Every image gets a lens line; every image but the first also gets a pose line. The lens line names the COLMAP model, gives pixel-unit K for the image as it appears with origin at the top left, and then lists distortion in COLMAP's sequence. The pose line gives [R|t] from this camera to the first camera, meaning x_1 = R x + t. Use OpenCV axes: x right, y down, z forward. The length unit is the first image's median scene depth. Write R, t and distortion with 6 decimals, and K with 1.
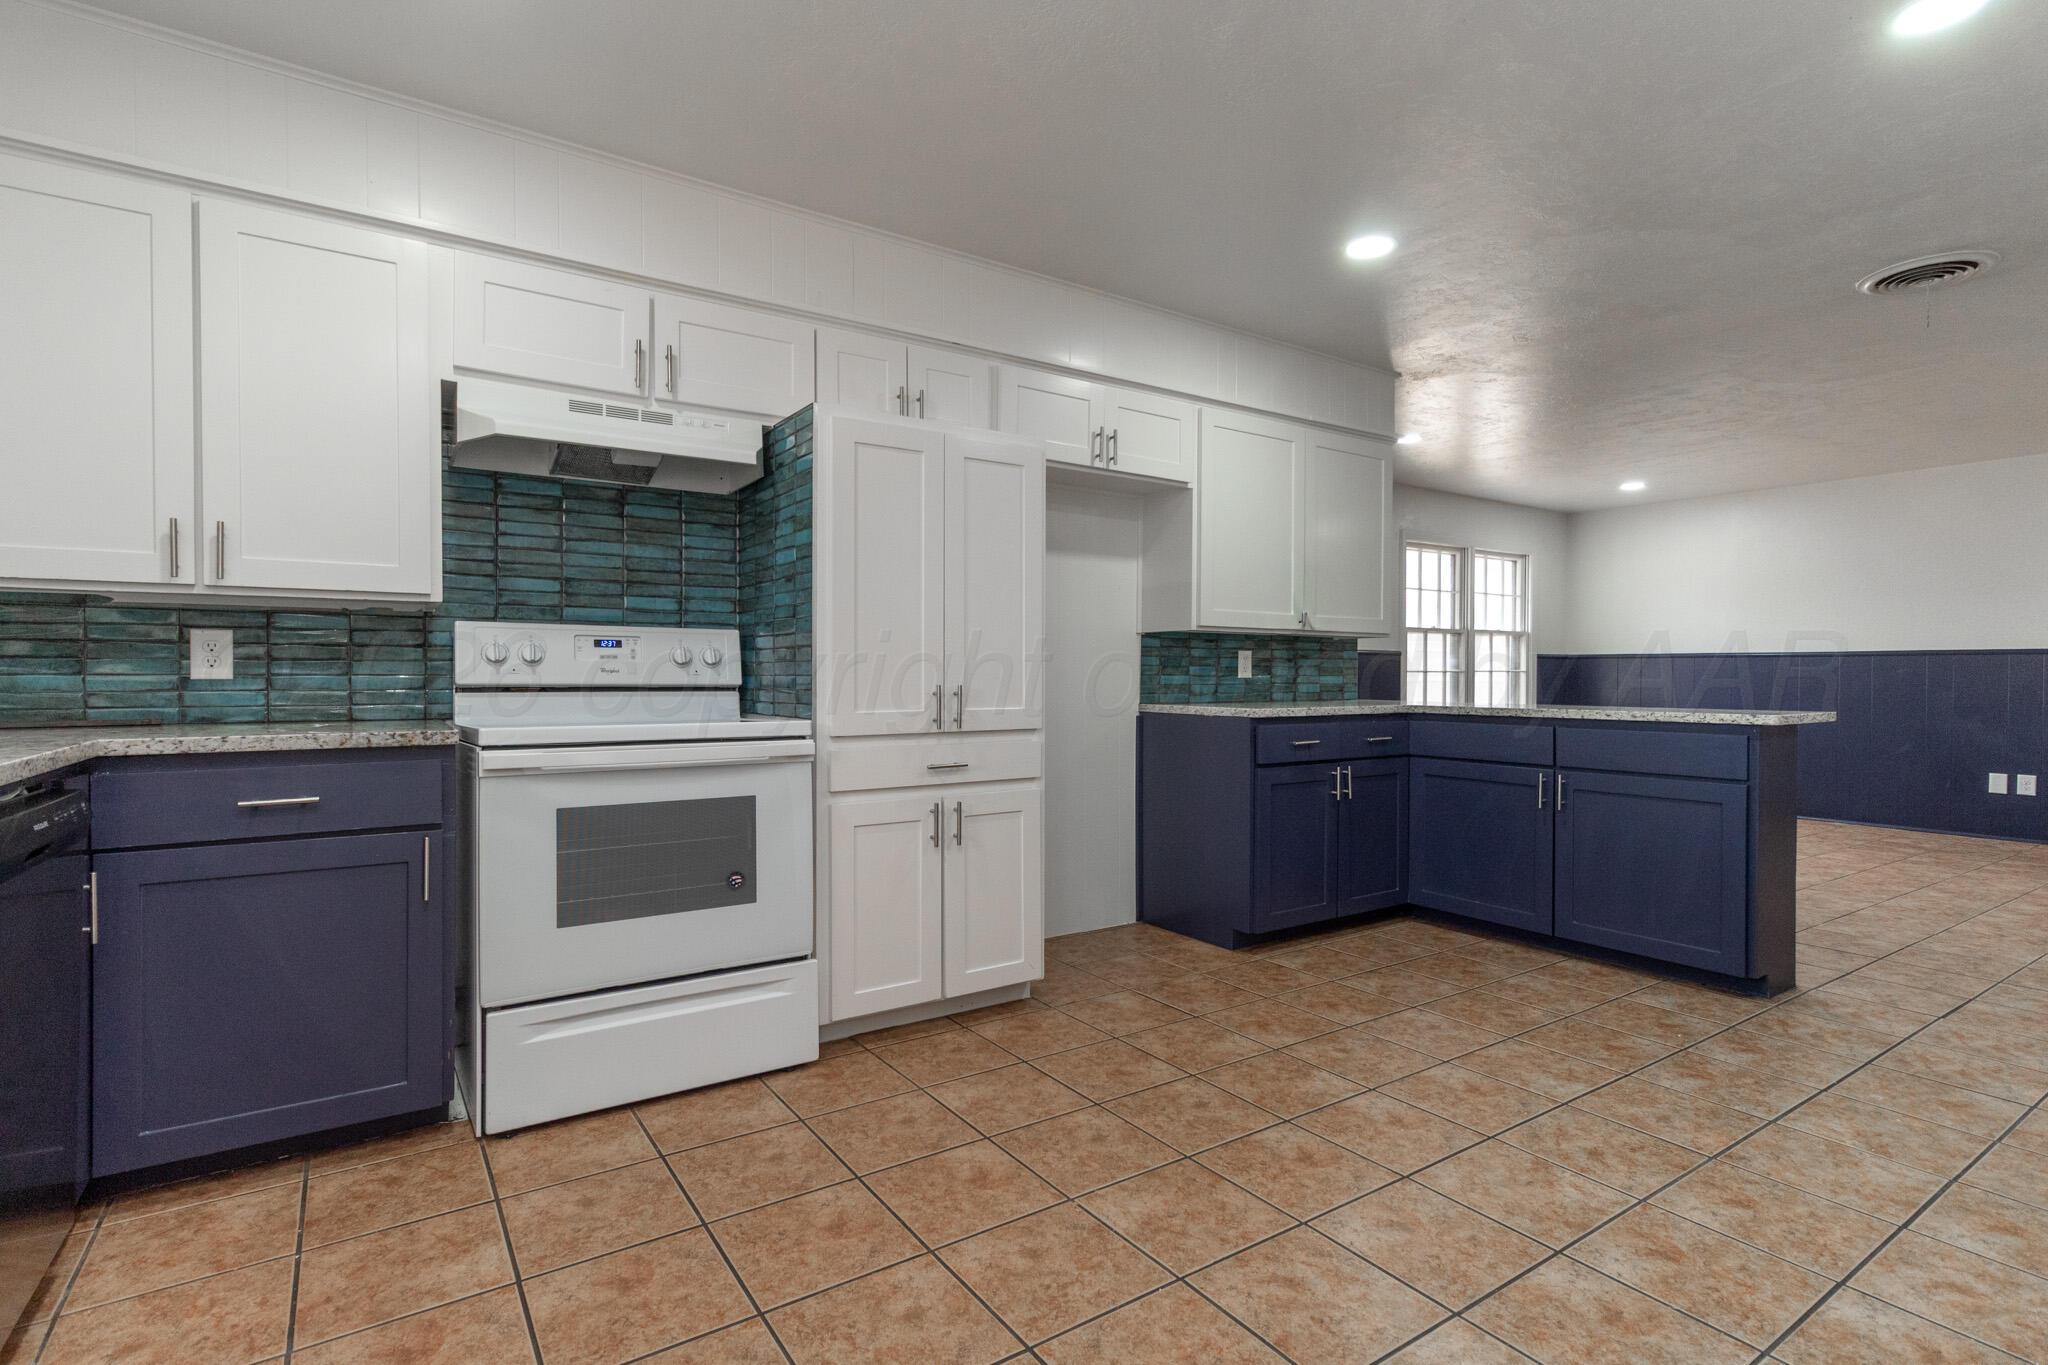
lens RADIAL K [[977.9, 0, 1005.7], [0, 977.9, 686.5], [0, 0, 1]] dist [0.002003, 0.000742]
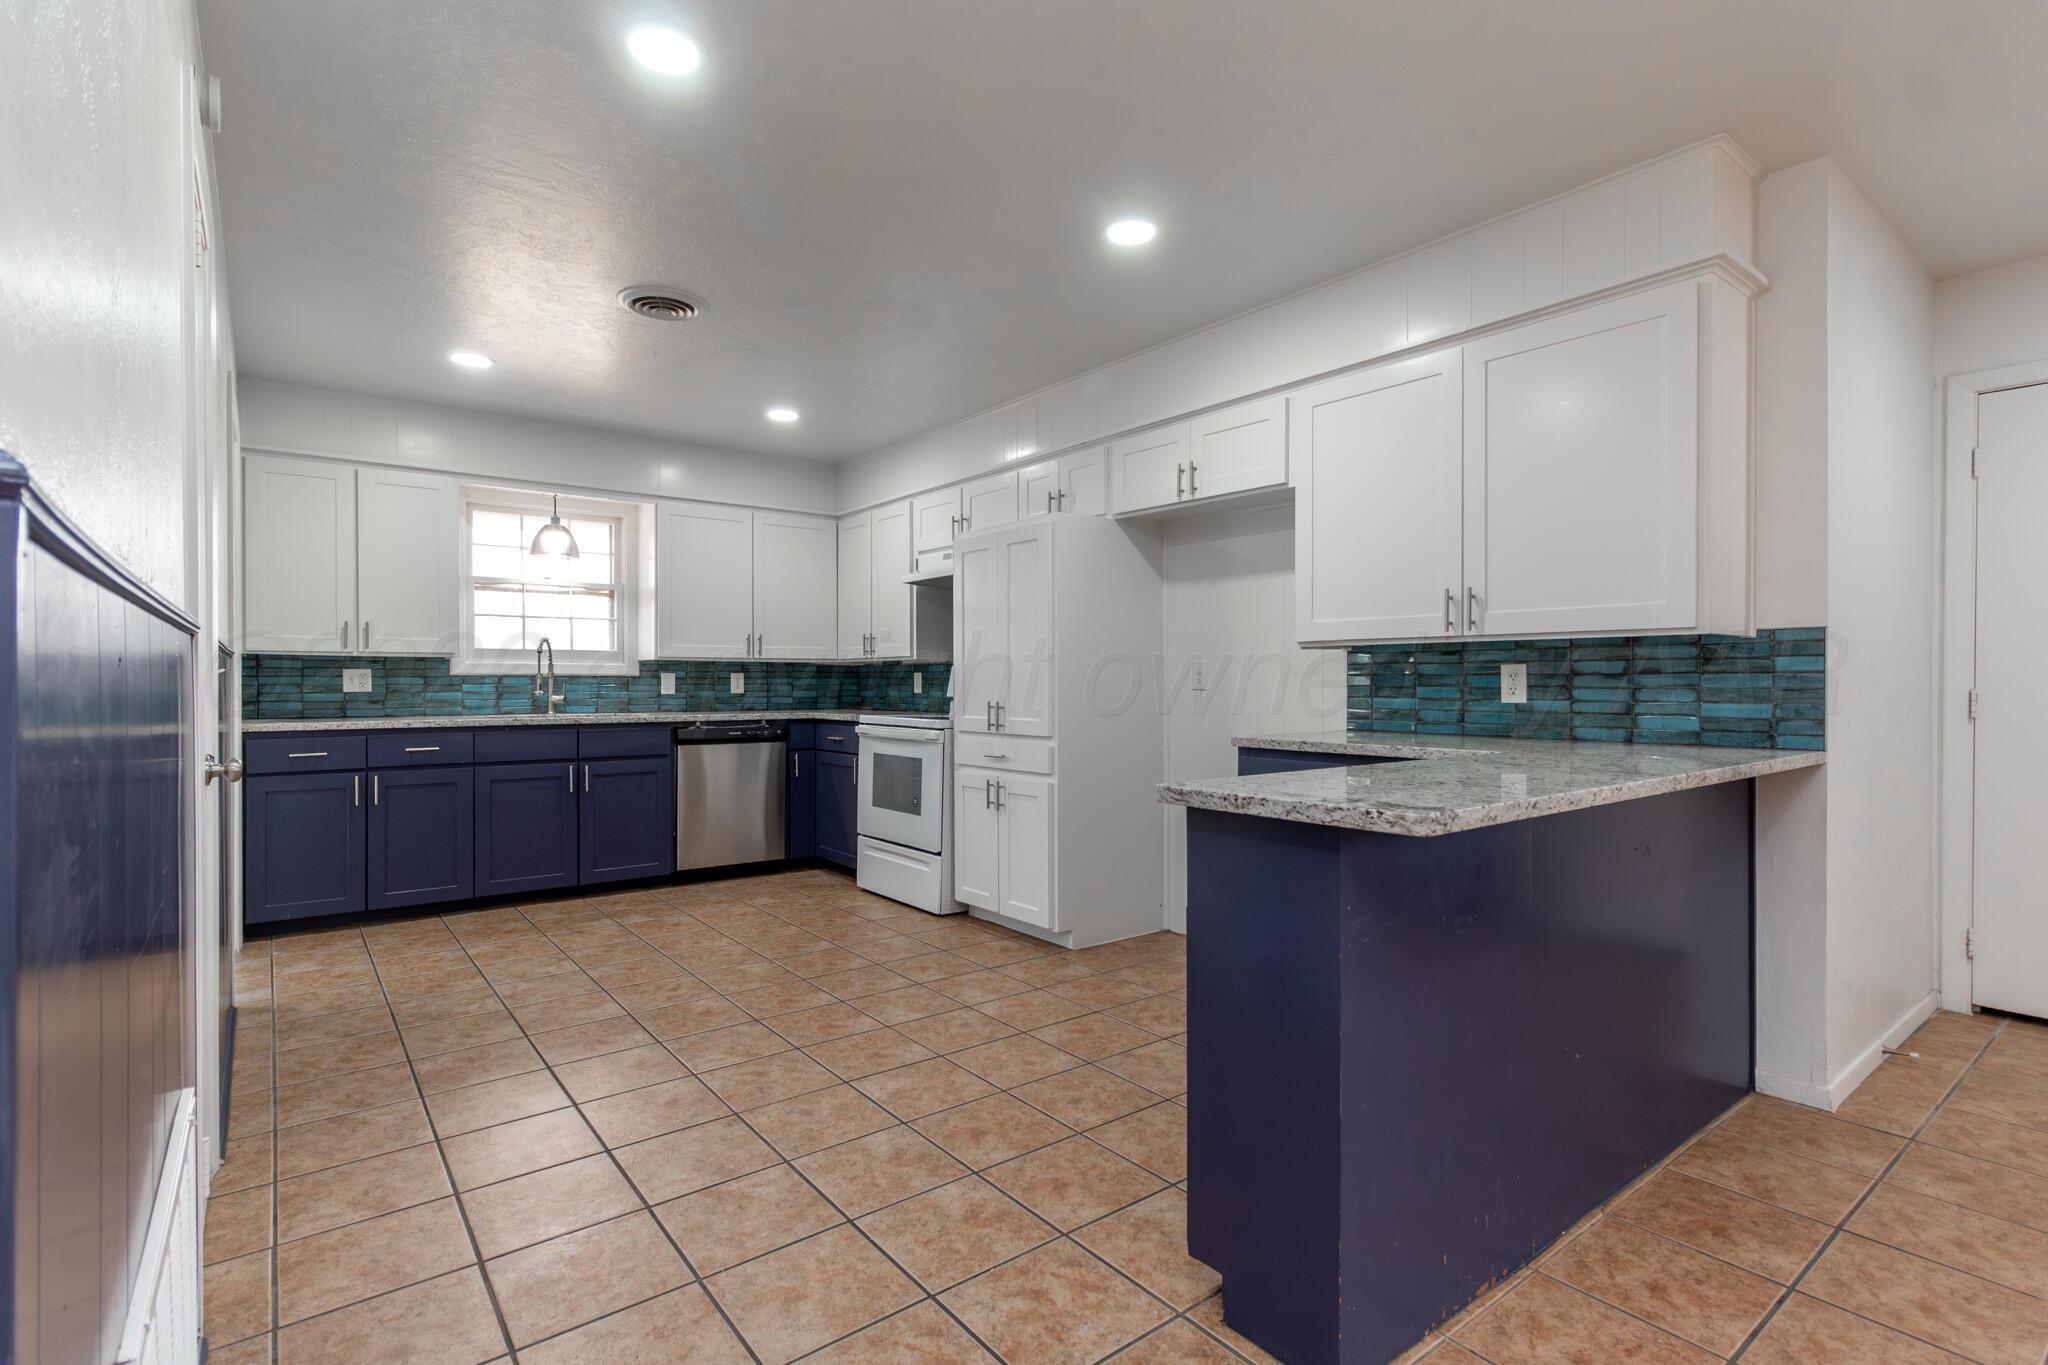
lens RADIAL K [[984.2, 0, 1024.0], [0, 984.2, 682.5], [0, 0, 1]] dist [-0.000723, 0.000229]
pose [[0.069818, -0.000192, -0.997560, 1.629893], [-0.011908, 0.999929, -0.001025, -0.032833], [0.997489, 0.011950, 0.069811, 1.064728]]
